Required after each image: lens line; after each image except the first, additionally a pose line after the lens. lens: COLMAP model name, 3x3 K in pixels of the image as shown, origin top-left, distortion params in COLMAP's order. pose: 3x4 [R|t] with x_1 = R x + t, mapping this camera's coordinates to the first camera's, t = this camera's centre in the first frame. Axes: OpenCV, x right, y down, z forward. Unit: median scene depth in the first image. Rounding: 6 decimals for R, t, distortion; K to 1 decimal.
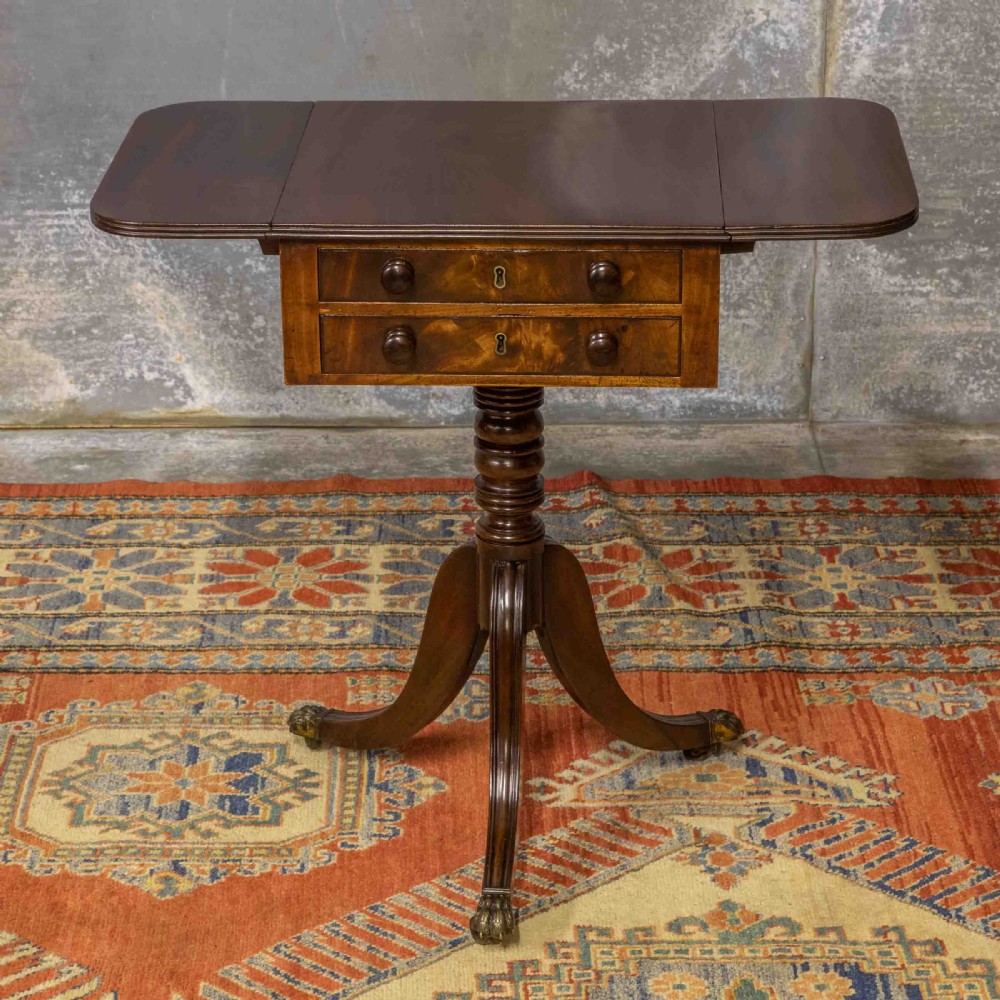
lens RADIAL K [[2952.6, 0, 456.5], [0, 2952.6, 386.7], [0, 0, 1]] dist [0.107436, 0.401578]
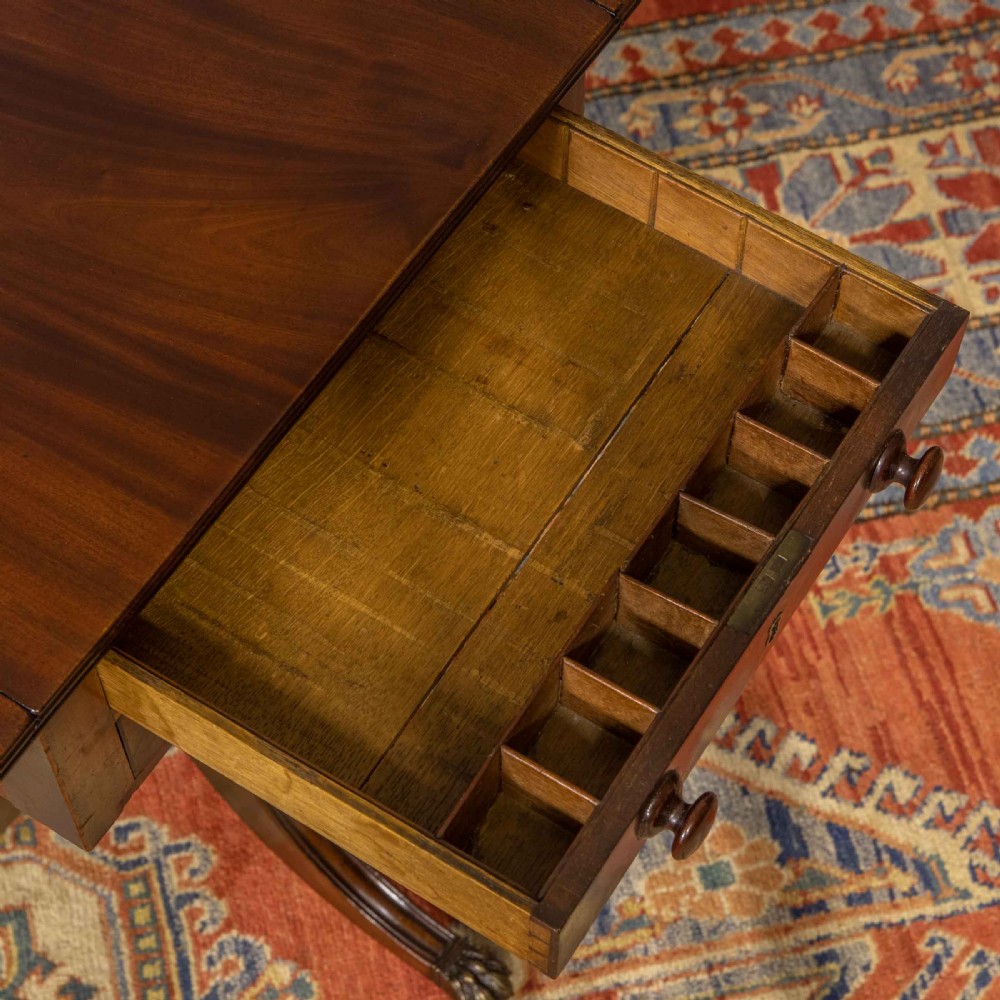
lens RADIAL K [[2406.1, 0, 527.0], [0, 2406.1, 493.8], [0, 0, 1]] dist [0.082388, 0.466394]
pose [[0.972748, -0.188252, 0.135361, -0.008217], [0.068495, 0.791046, 0.607909, -0.221534], [-0.221517, -0.582071, 0.782383, 0.587284]]
